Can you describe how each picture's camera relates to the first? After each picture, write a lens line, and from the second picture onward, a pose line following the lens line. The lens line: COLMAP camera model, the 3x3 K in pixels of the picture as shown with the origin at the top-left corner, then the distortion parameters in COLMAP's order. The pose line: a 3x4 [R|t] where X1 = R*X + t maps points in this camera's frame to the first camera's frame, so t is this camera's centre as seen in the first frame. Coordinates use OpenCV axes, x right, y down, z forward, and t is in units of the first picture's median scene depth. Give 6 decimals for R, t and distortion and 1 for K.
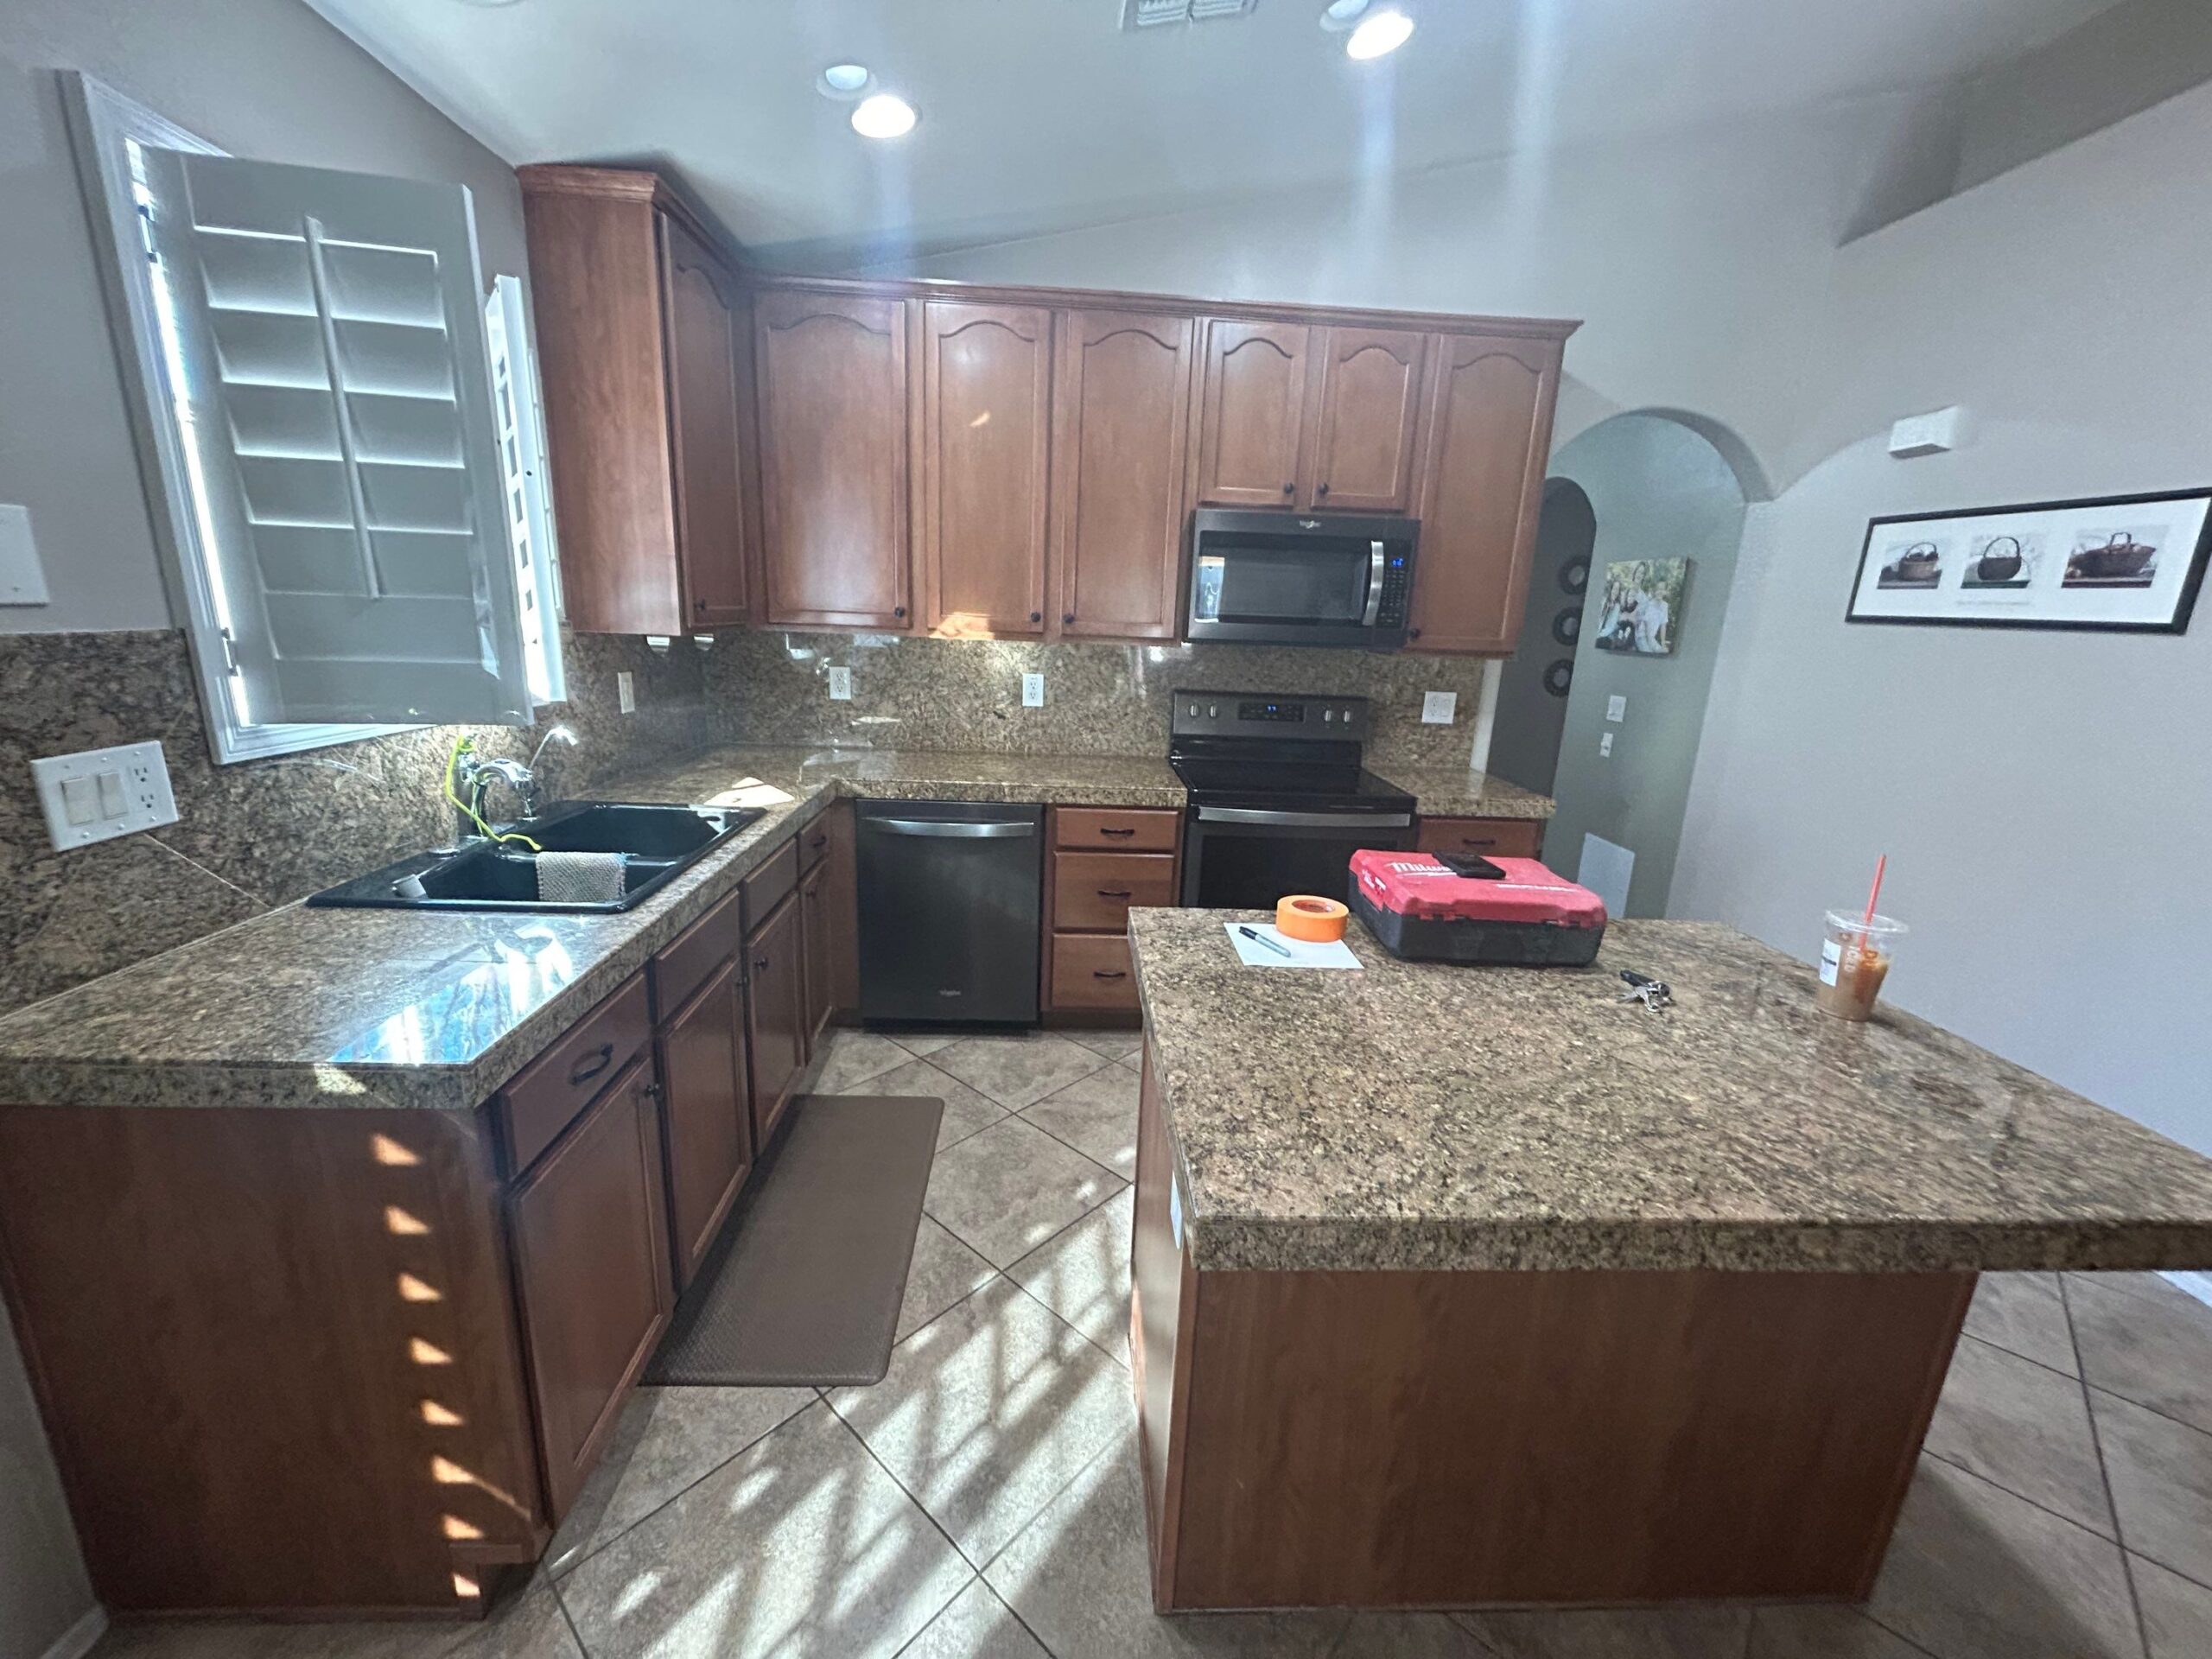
lens RADIAL K [[889.5, 0, 1113.2], [0, 889.5, 827.3], [0, 0, 1]] dist [0.001197, 0.000177]
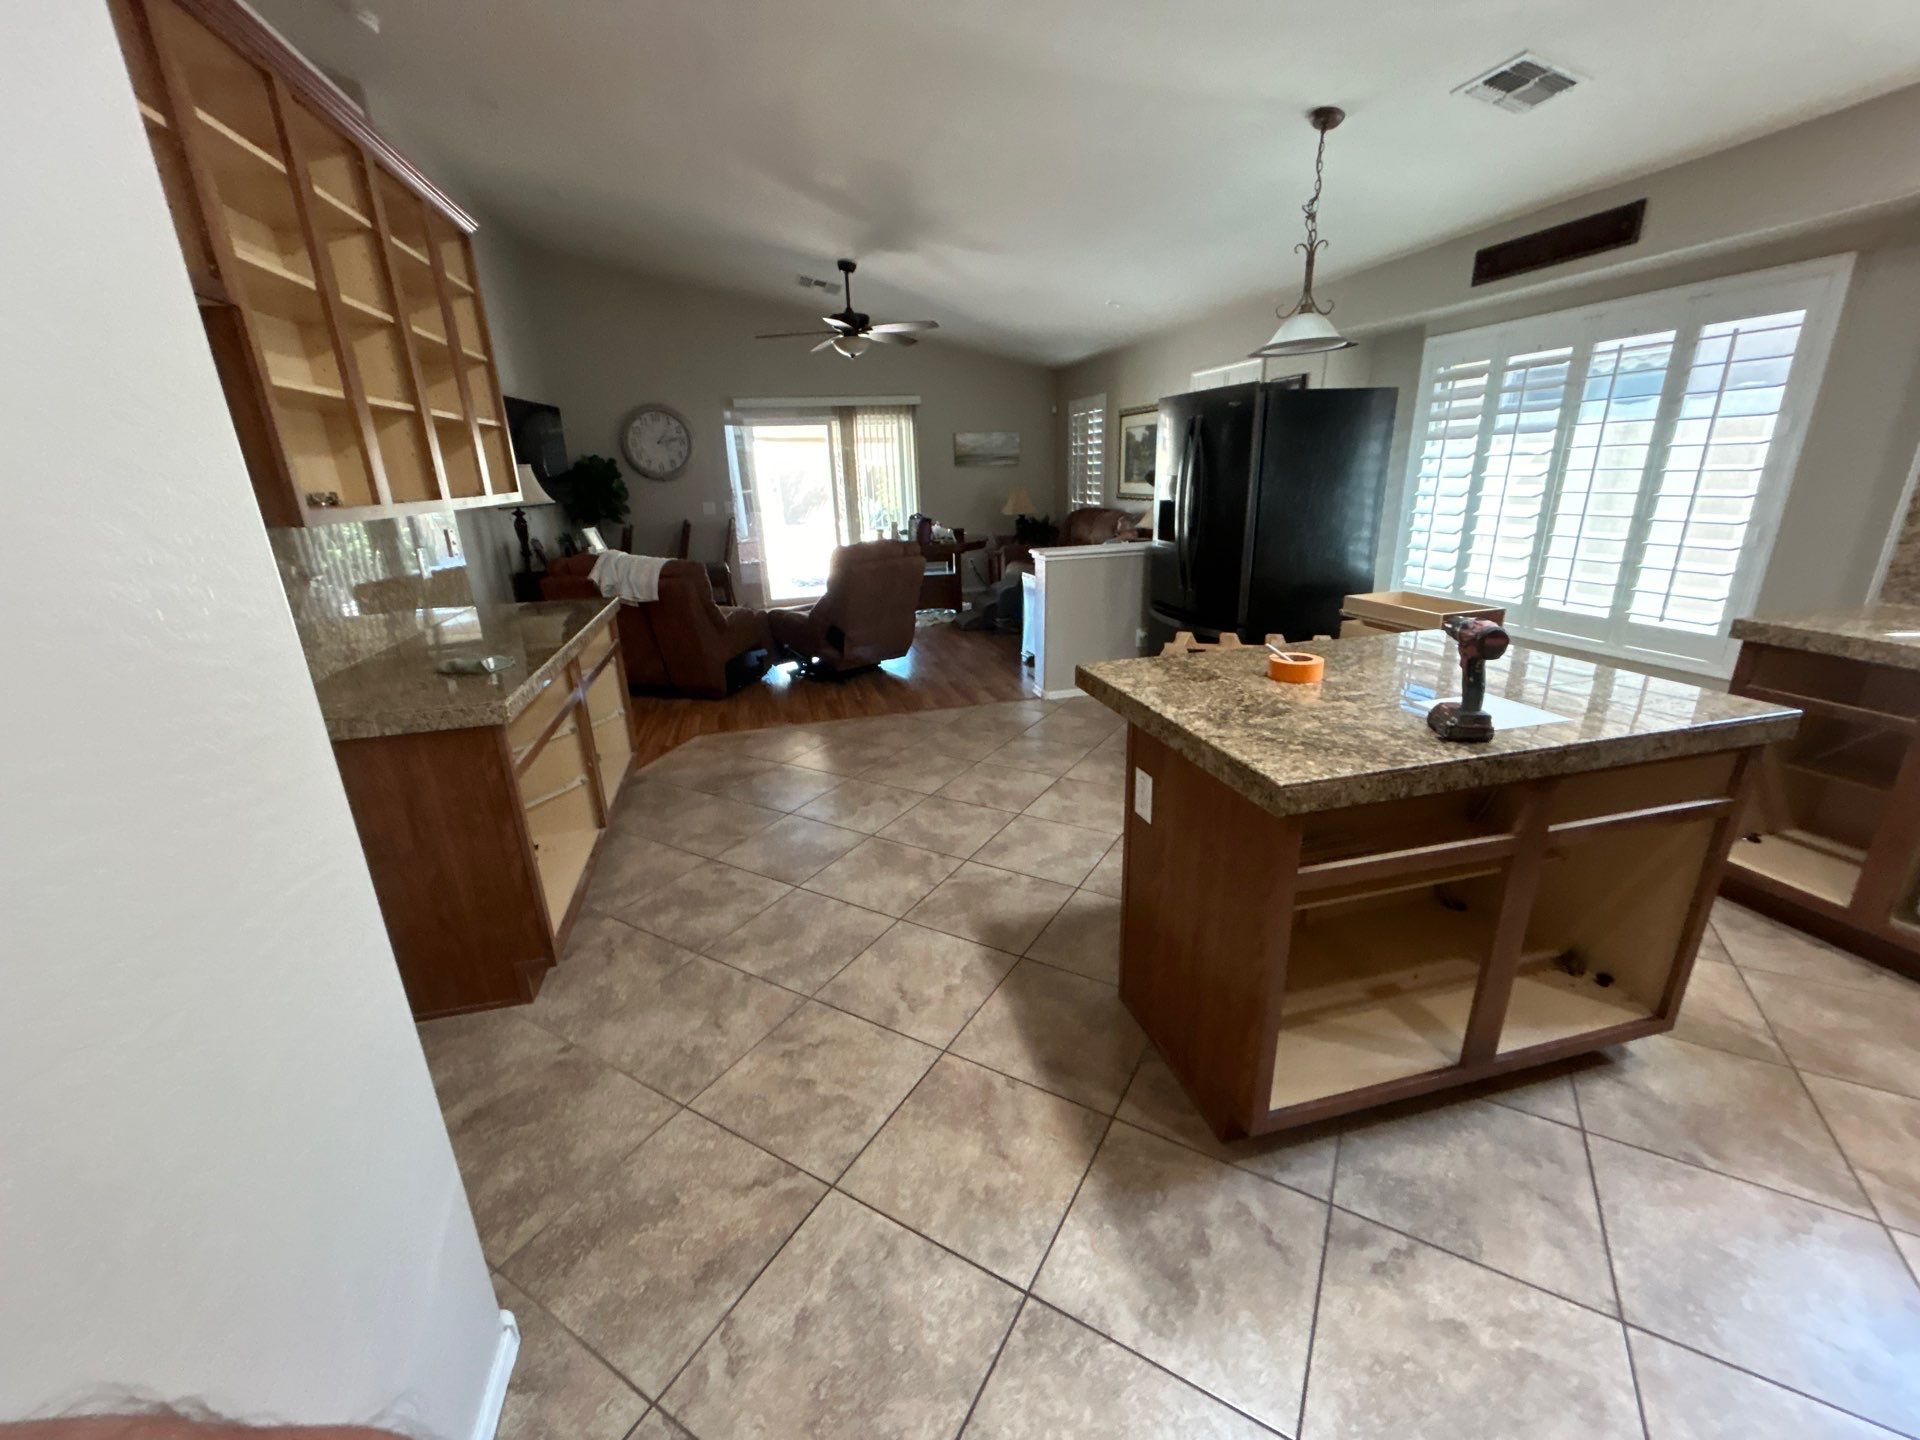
lens RADIAL K [[766.5, 0, 960.0], [0, 766.5, 720.0], [0, 0, 1]] dist [-0.000482, 0.006607]
pose [[-0.981713, 0.045463, -0.184859, 0.790687], [-0.058078, 0.853243, 0.518269, -0.215245], [0.181292, 0.519528, -0.834999, 1.081214]]
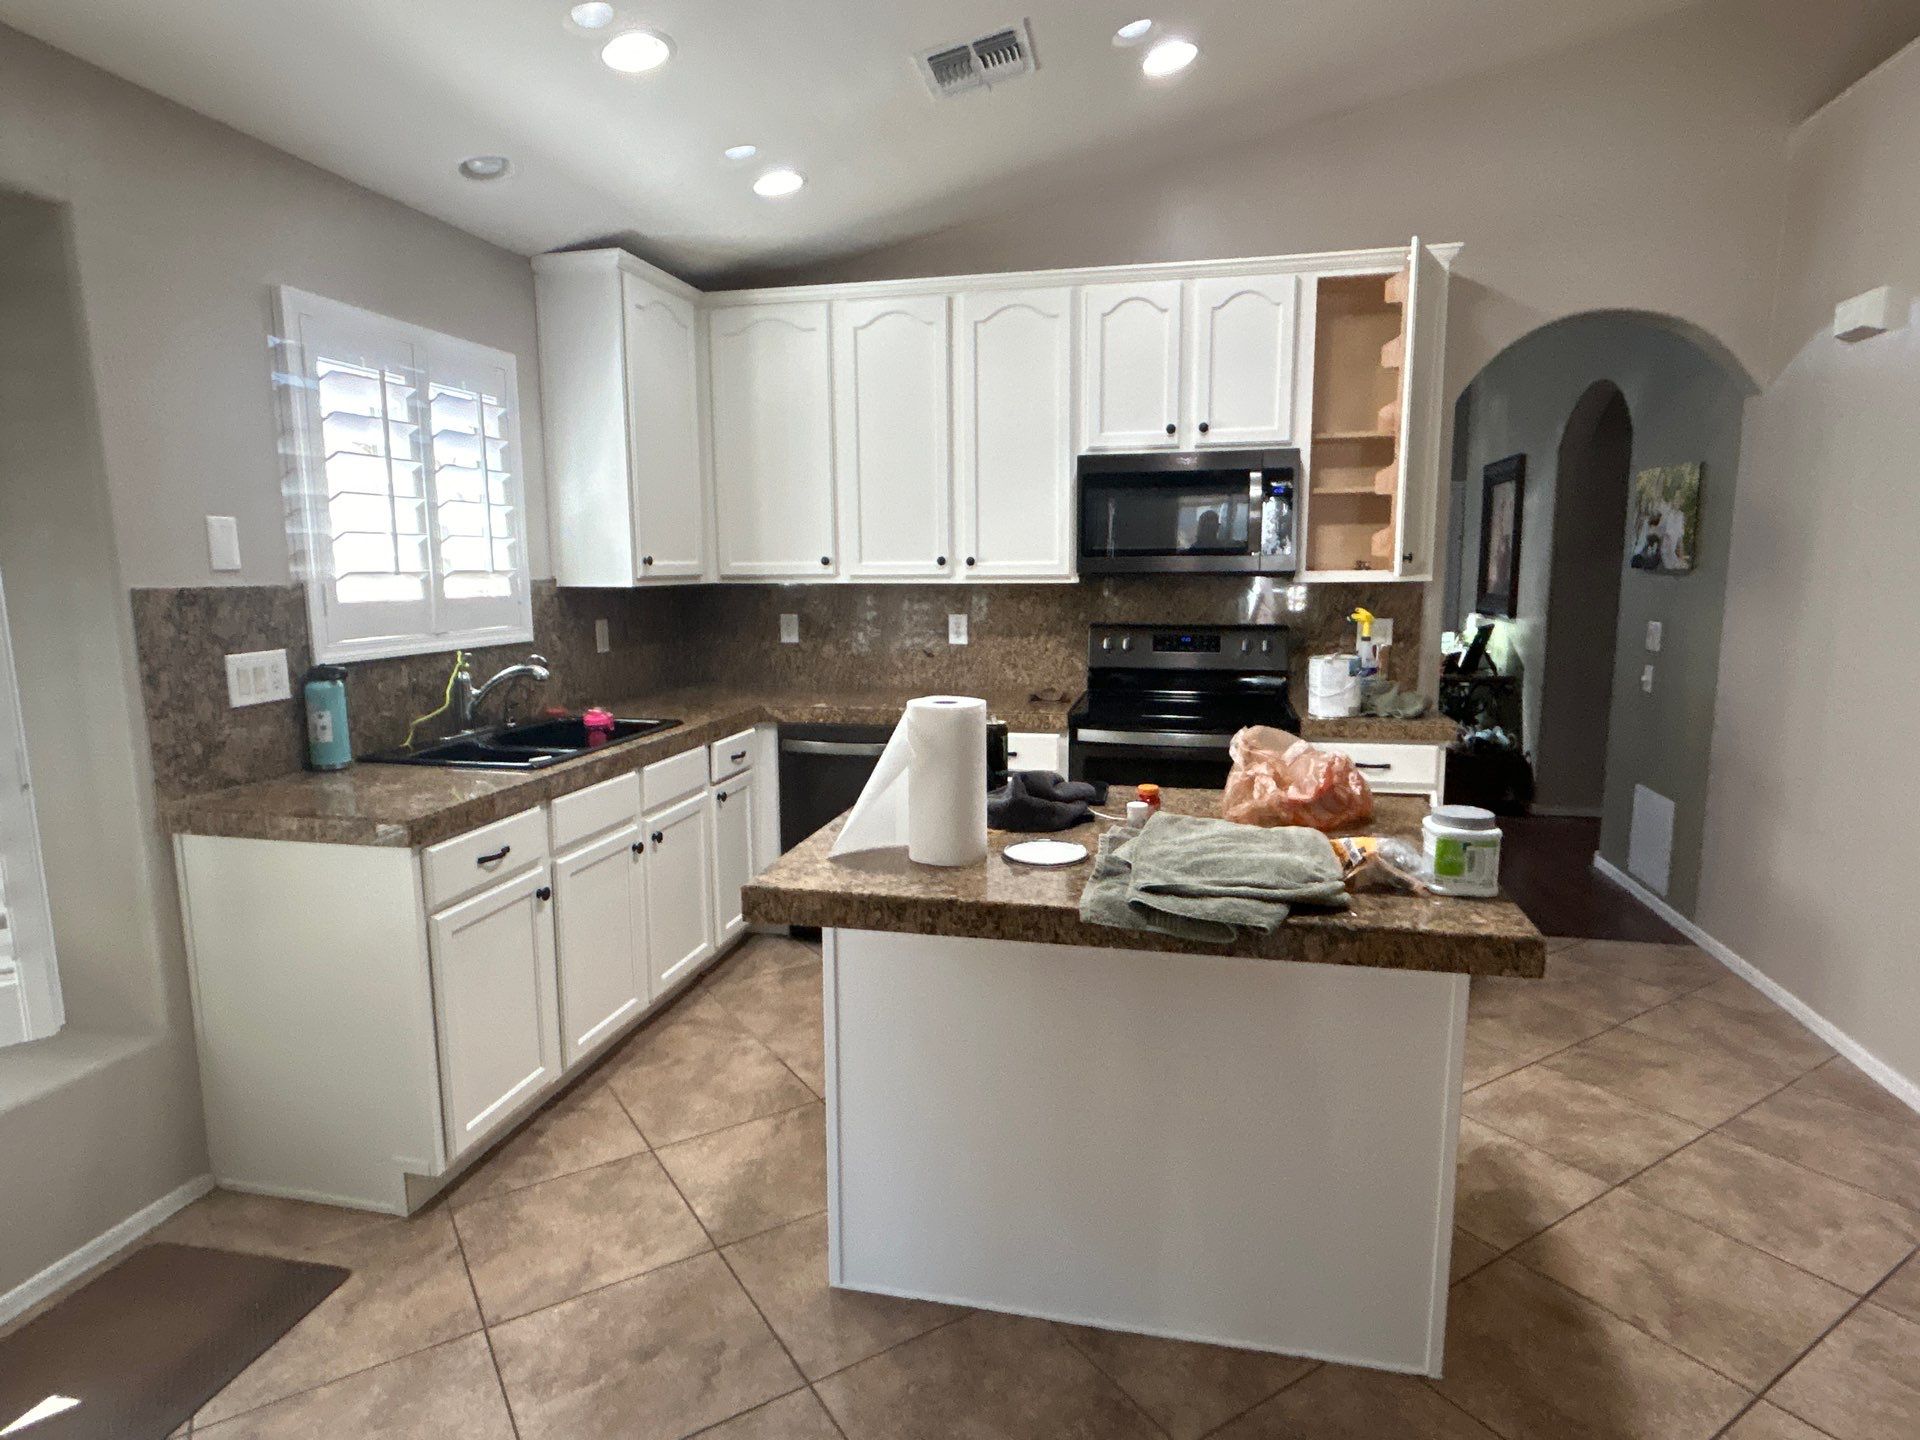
lens RADIAL K [[1082.6, 0, 965.6], [0, 1082.6, 716.5], [0, 0, 1]] dist [0.003732, 0.001084]
pose [[0.962676, -0.009971, -0.270472, 0.361777], [-0.018167, 0.994687, -0.101333, 0.107711], [0.270045, 0.102464, 0.957380, -0.301915]]
